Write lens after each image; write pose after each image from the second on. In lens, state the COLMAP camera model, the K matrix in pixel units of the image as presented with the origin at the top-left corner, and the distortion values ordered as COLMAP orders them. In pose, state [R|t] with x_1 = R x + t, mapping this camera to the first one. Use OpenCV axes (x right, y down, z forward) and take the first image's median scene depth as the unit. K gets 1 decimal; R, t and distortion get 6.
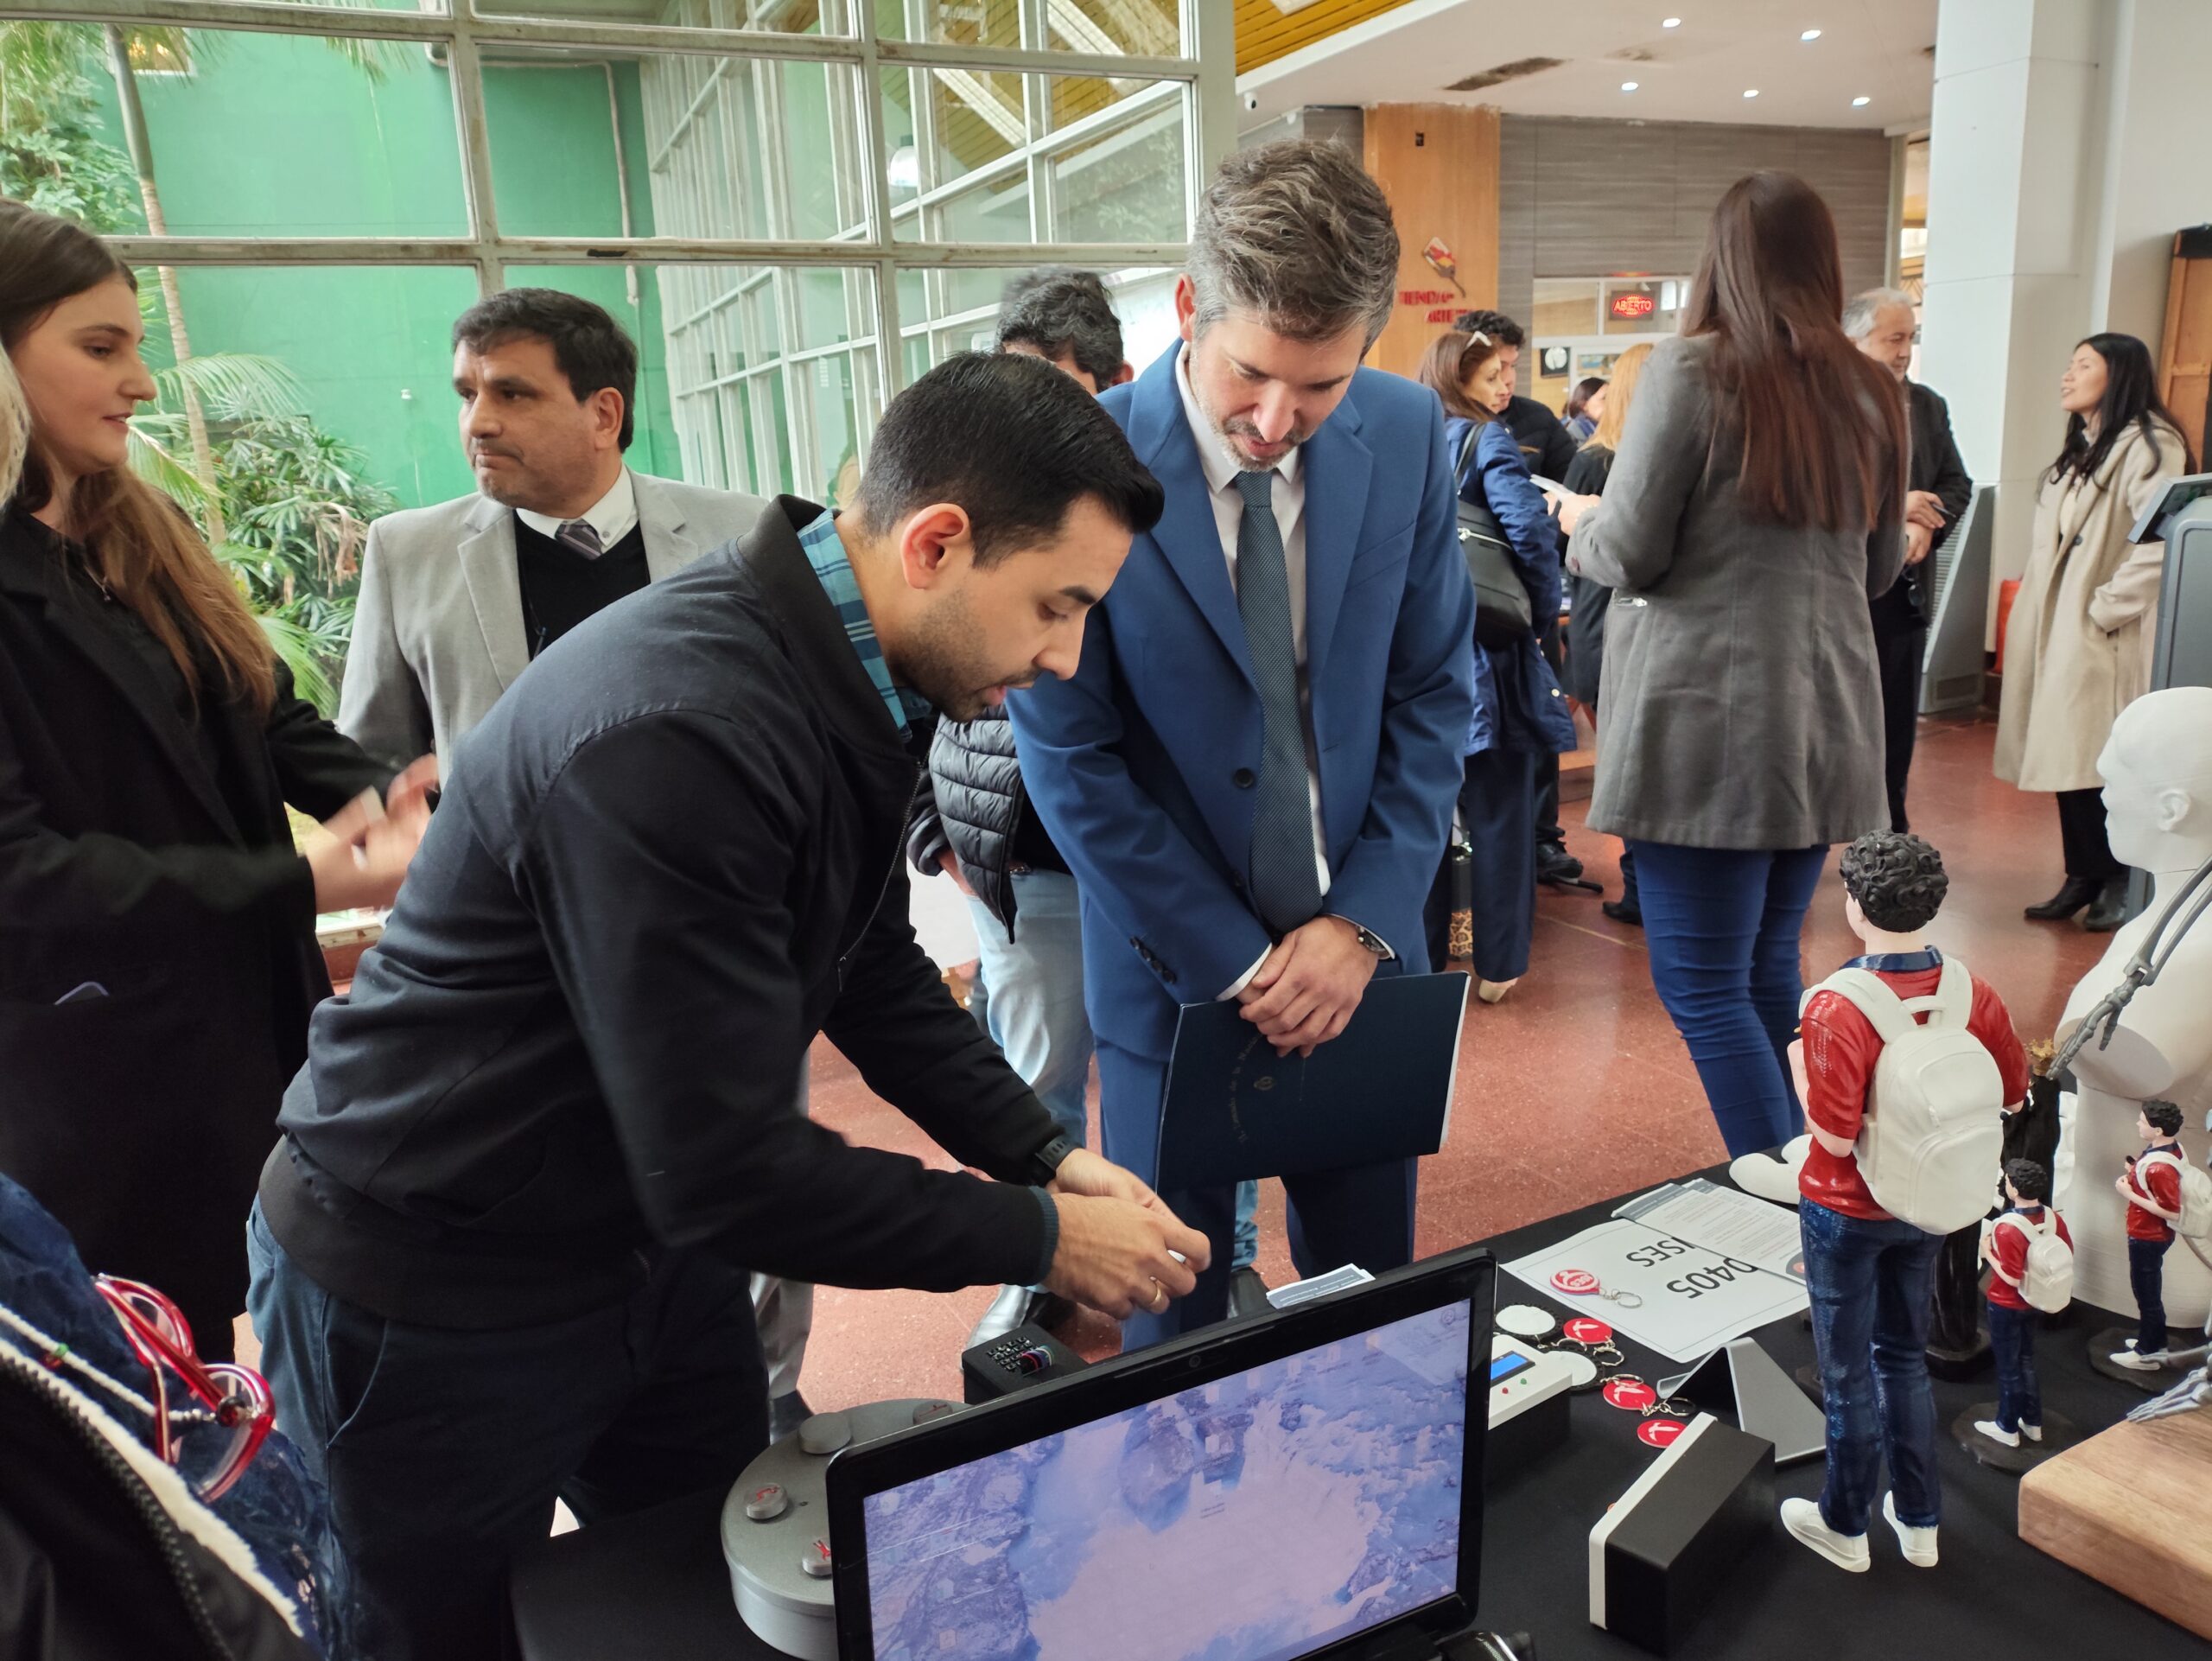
lens RADIAL K [[1644.9, 0, 1097.8], [0, 1644.9, 816.9], [0, 0, 1]] dist [0.056285, -0.063559]
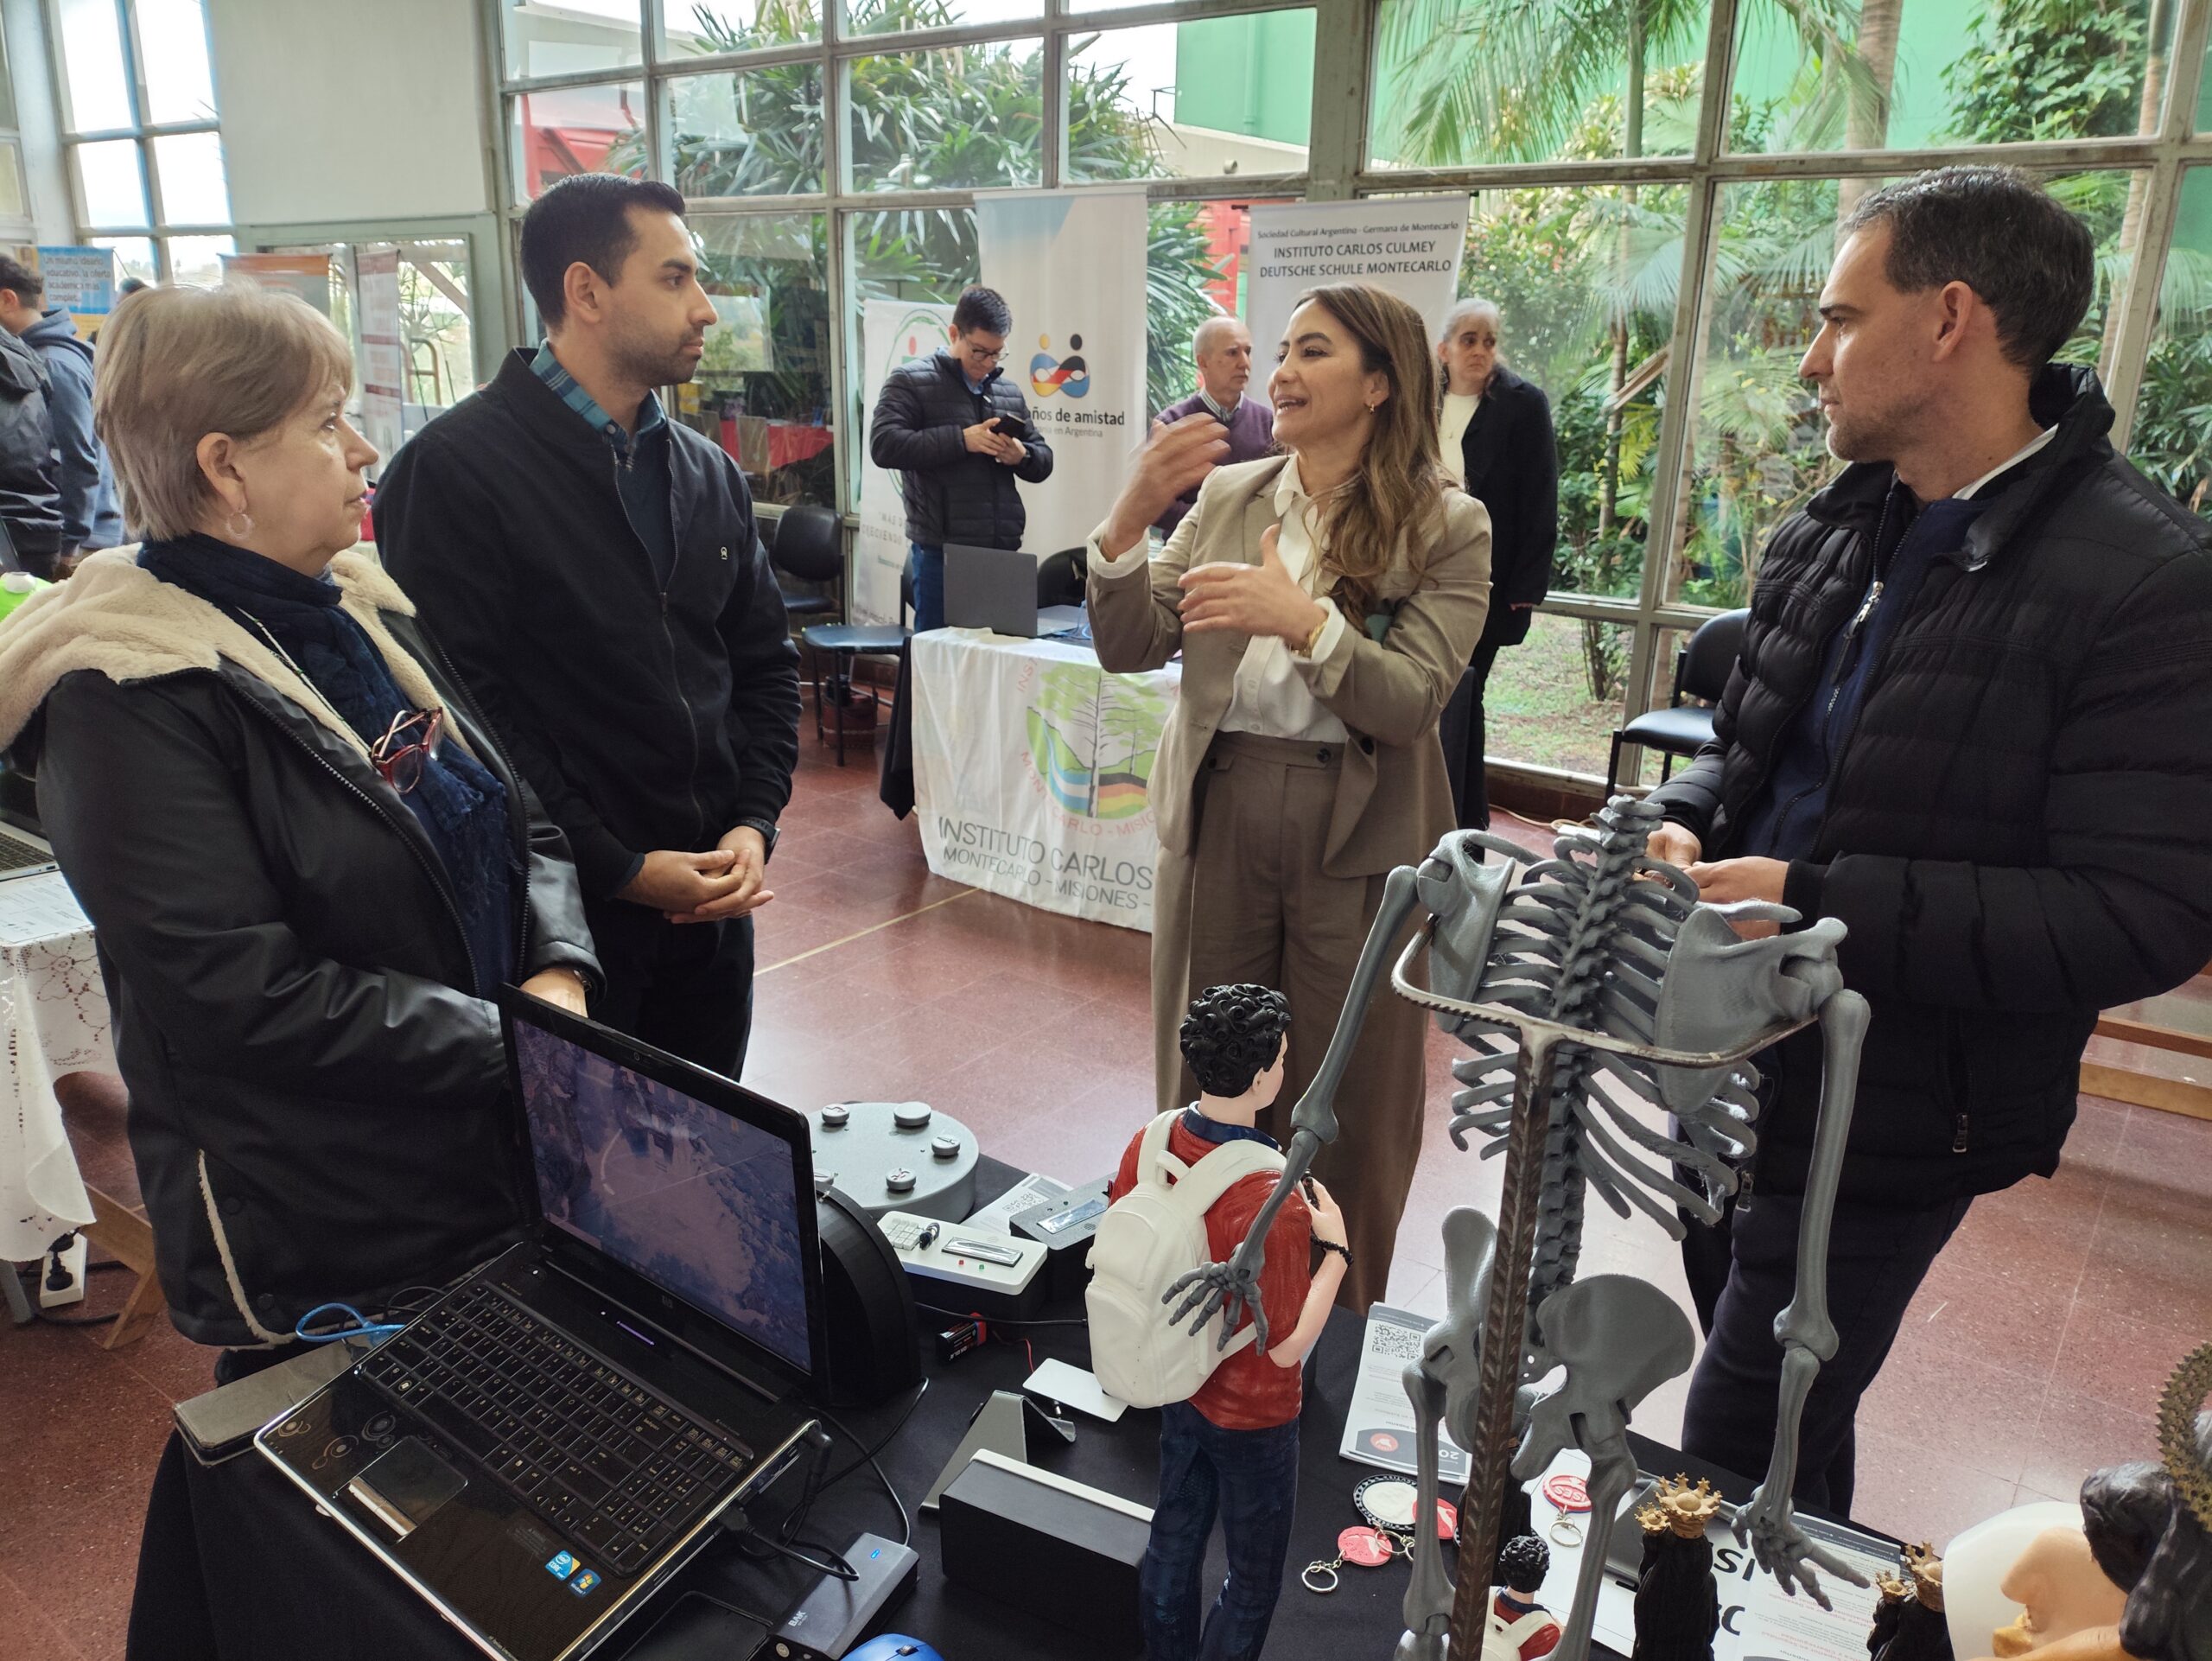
lens RADIAL K [[1641.0, 0, 1105.3], [0, 1641.0, 856.8], [0, 0, 1]] dist [0.015141, -0.003202]
pose [[0.442579, 0.326001, -0.835373, 0.114710], [-0.247376, 0.939814, 0.235699, -0.023964], [0.861933, 0.102336, 0.496587, 0.048495]]
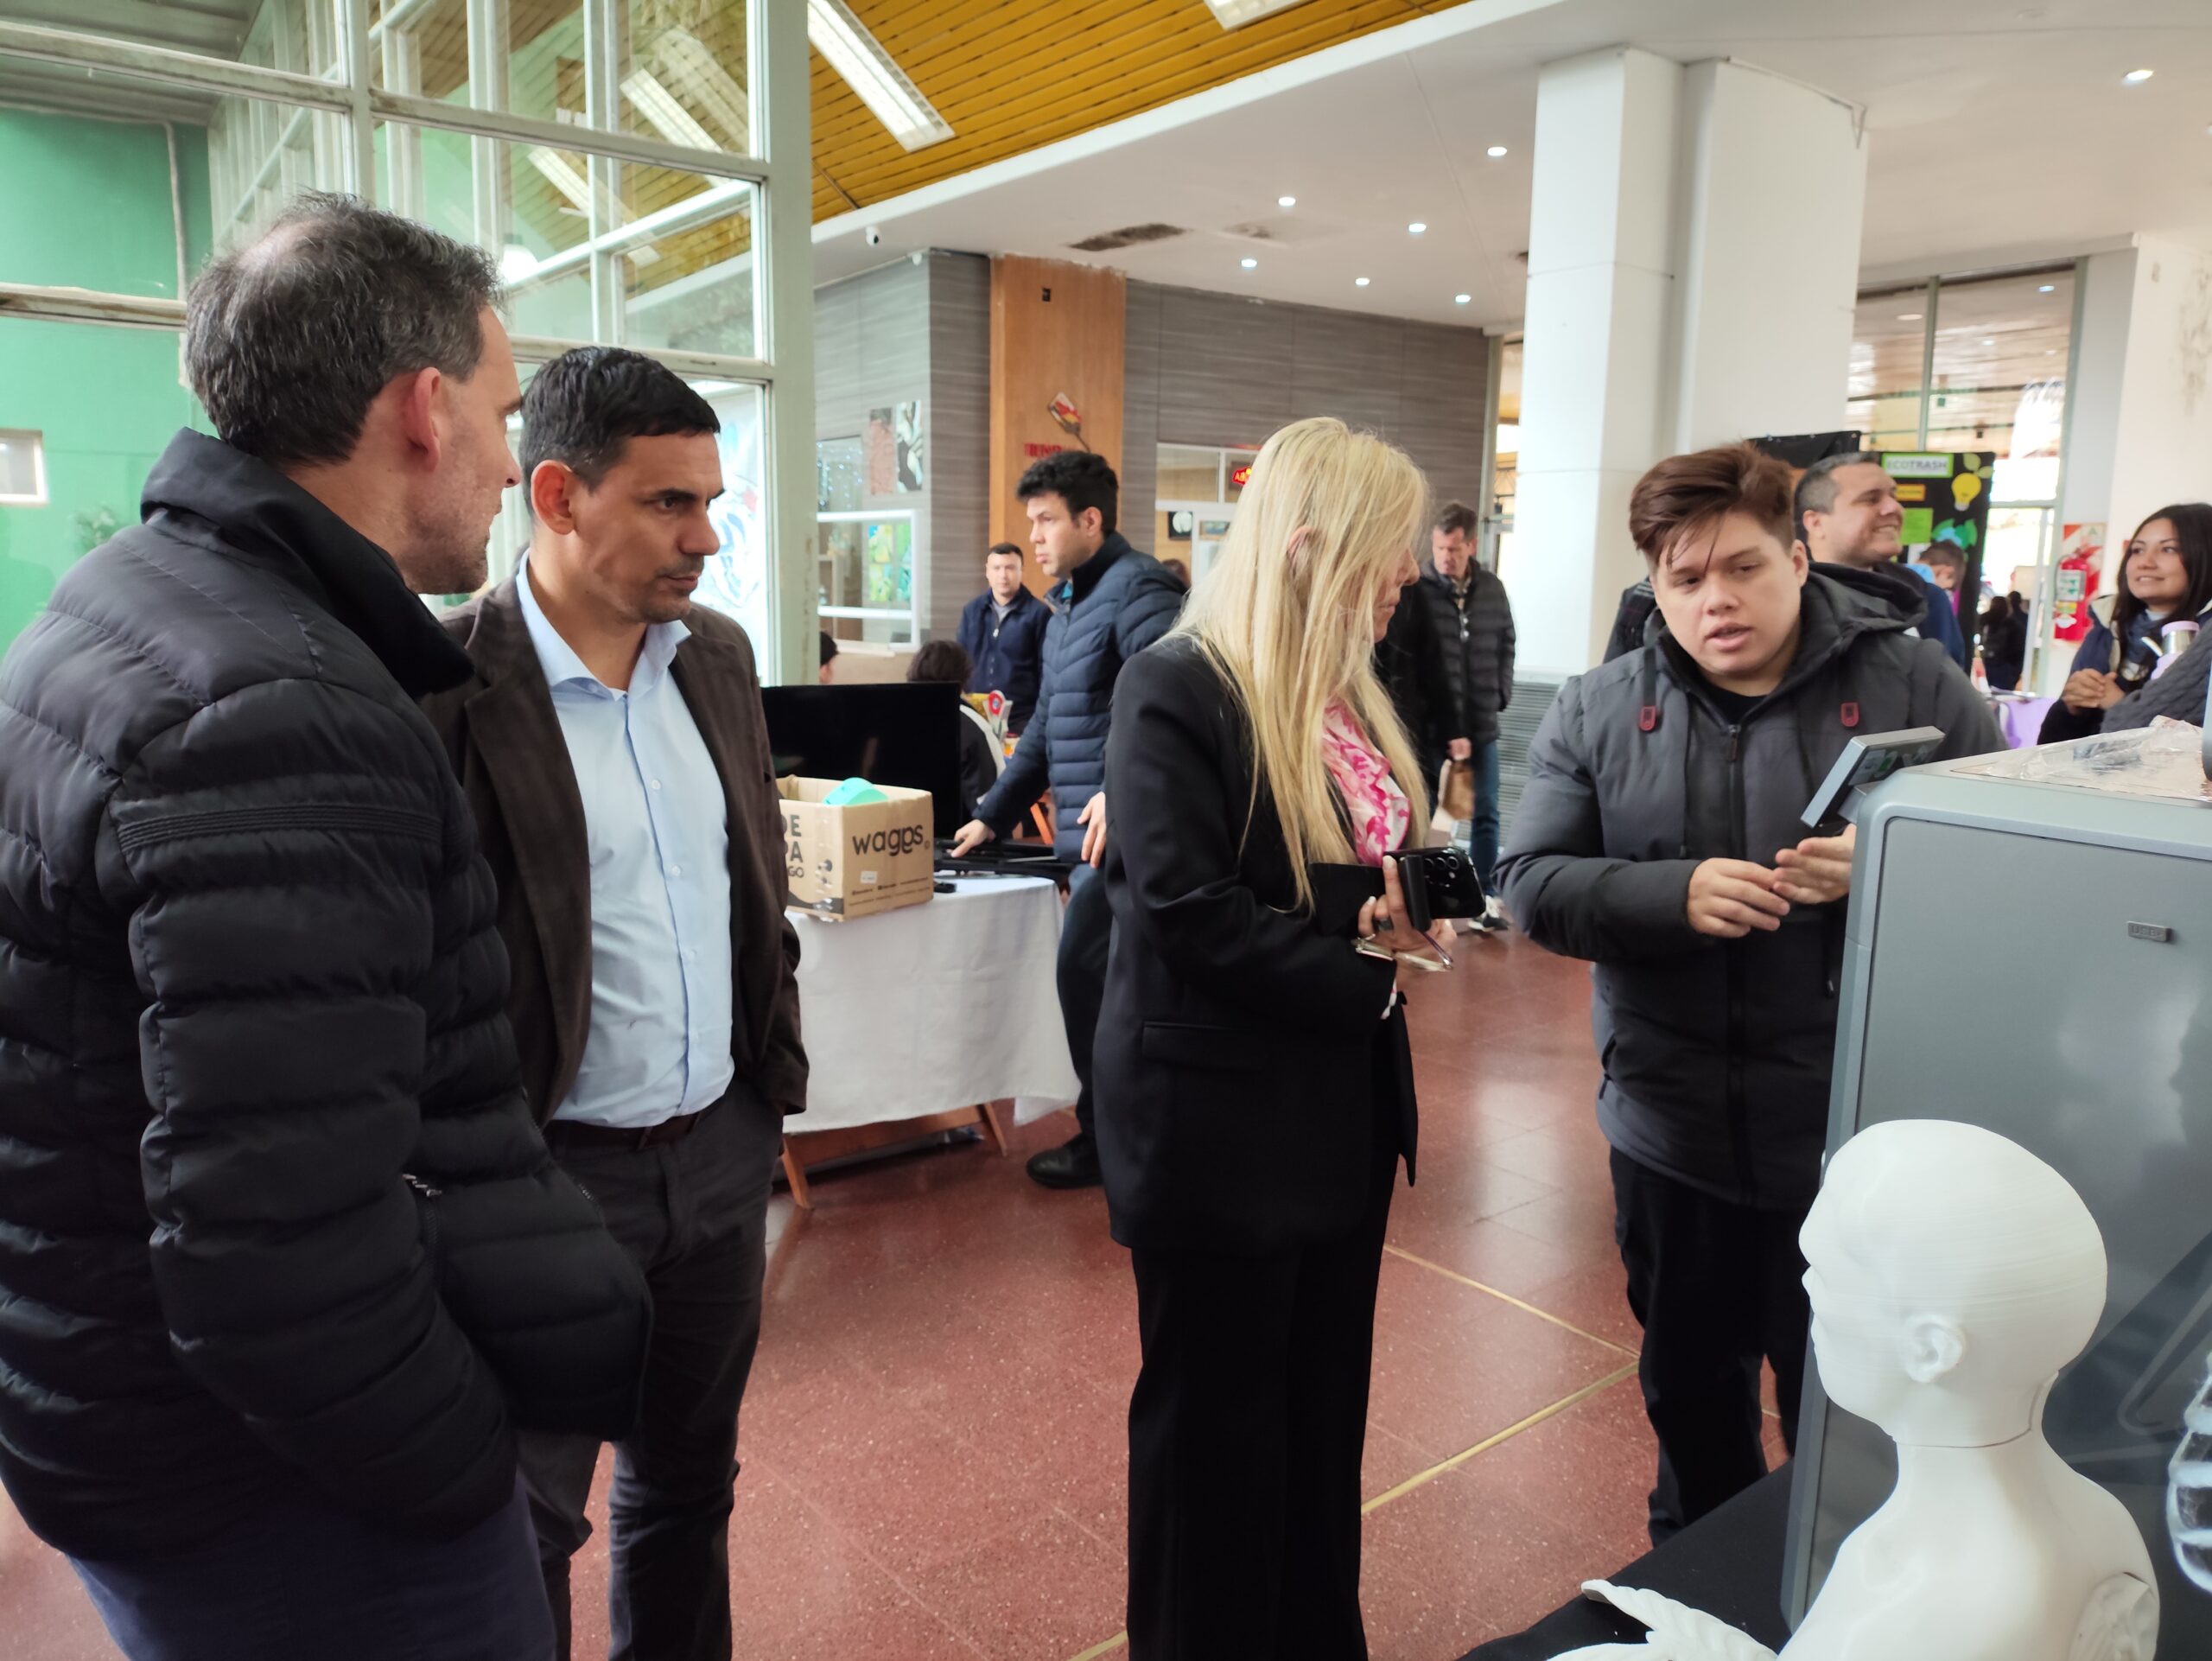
lens RADIAL K [[1652.0, 0, 1084.7], [0, 1652.0, 842.7], [0, 0, 1]] dist [0.068355, -0.064296]
pose [[0.978541, 0.030935, 0.203716, 0.029055], [-0.016871, 0.997375, -0.070419, -0.016012], [-0.205360, 0.065471, 0.976494, 0.059297]]
